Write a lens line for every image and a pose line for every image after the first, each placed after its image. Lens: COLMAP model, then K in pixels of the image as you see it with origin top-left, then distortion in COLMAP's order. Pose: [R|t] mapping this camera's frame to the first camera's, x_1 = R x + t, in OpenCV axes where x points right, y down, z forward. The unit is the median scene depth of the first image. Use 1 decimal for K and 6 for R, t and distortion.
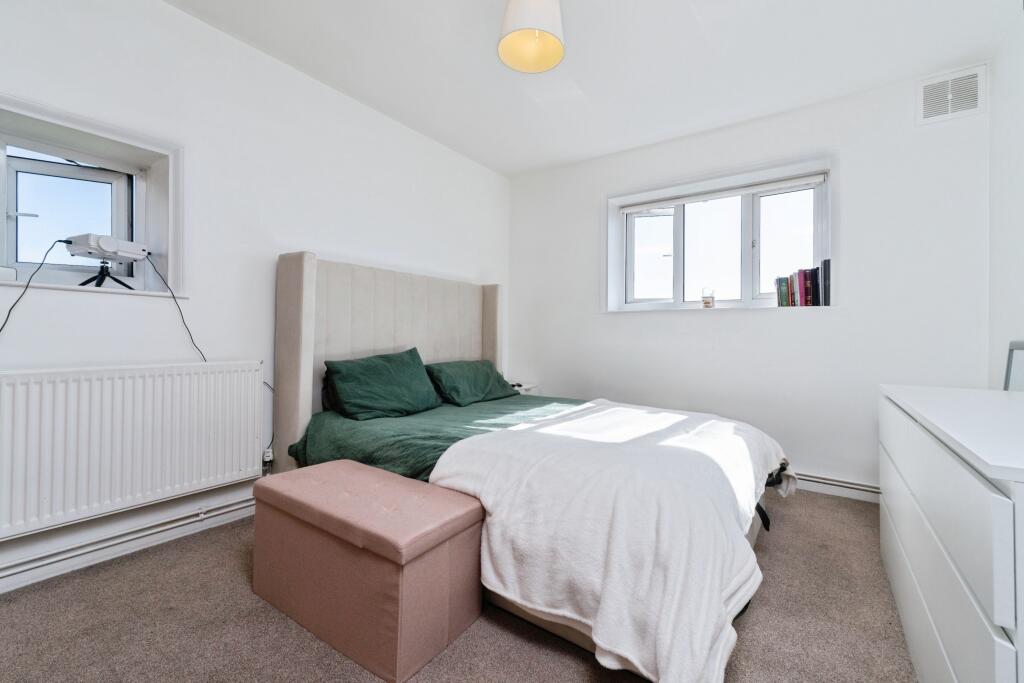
lens RADIAL K [[436.7, 0, 516.8], [0, 436.7, 336.6], [0, 0, 1]] dist [0.005368, 0.000354]
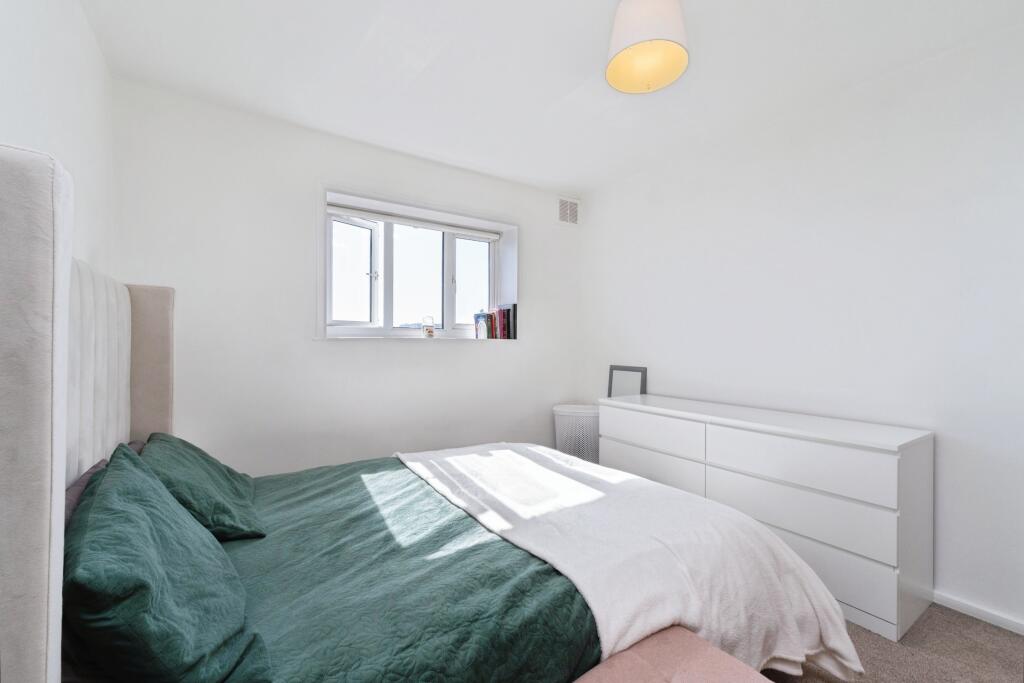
lens RADIAL K [[436.7, 0, 516.8], [0, 436.7, 336.6], [0, 0, 1]] dist [0.005368, 0.000354]
pose [[0.346560, -0.001822, 0.938026, -0.466826], [-0.001426, 0.999996, 0.002469, -0.075012], [-0.938027, -0.002193, 0.346556, 0.502141]]
